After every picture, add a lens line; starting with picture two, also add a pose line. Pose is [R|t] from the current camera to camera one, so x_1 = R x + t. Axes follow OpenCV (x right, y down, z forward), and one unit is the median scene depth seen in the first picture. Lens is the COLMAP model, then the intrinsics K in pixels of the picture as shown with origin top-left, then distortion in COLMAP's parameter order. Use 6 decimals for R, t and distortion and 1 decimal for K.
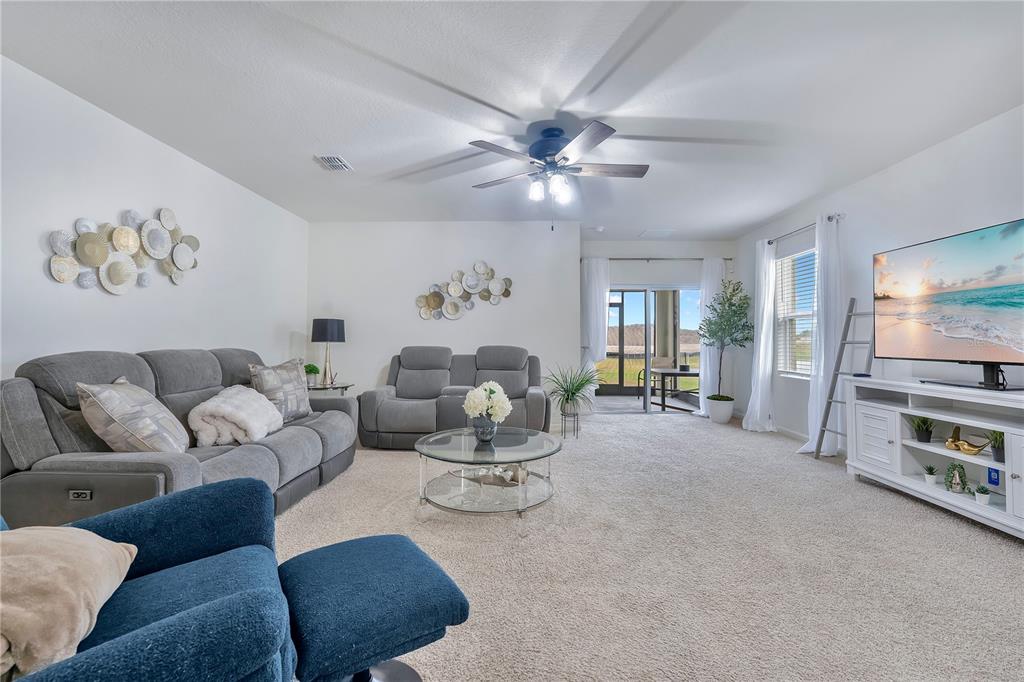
lens RADIAL K [[435.0, 0, 503.4], [0, 435.0, 331.8], [0, 0, 1]] dist [-0.024550, 0.002980]
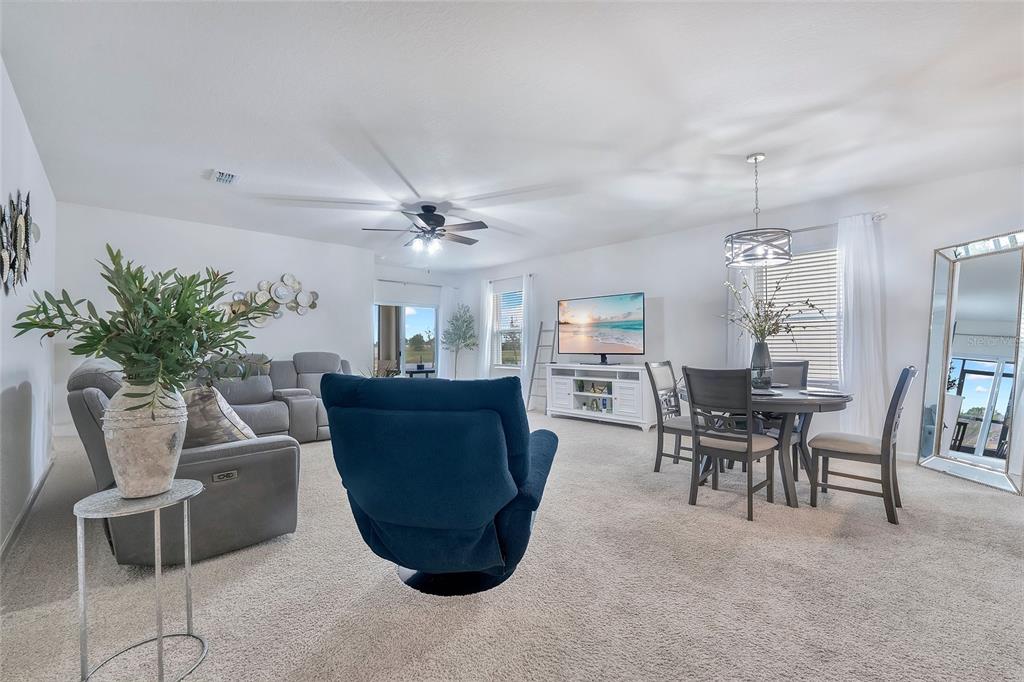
lens RADIAL K [[435.0, 0, 505.3], [0, 435.0, 341.0], [0, 0, 1]] dist [-0.024550, 0.002980]
pose [[0.711808, 0.000358, 0.702374, -0.771299], [-0.002663, 0.999994, 0.002189, 0.000795], [-0.702369, -0.003428, 0.711804, -0.268078]]
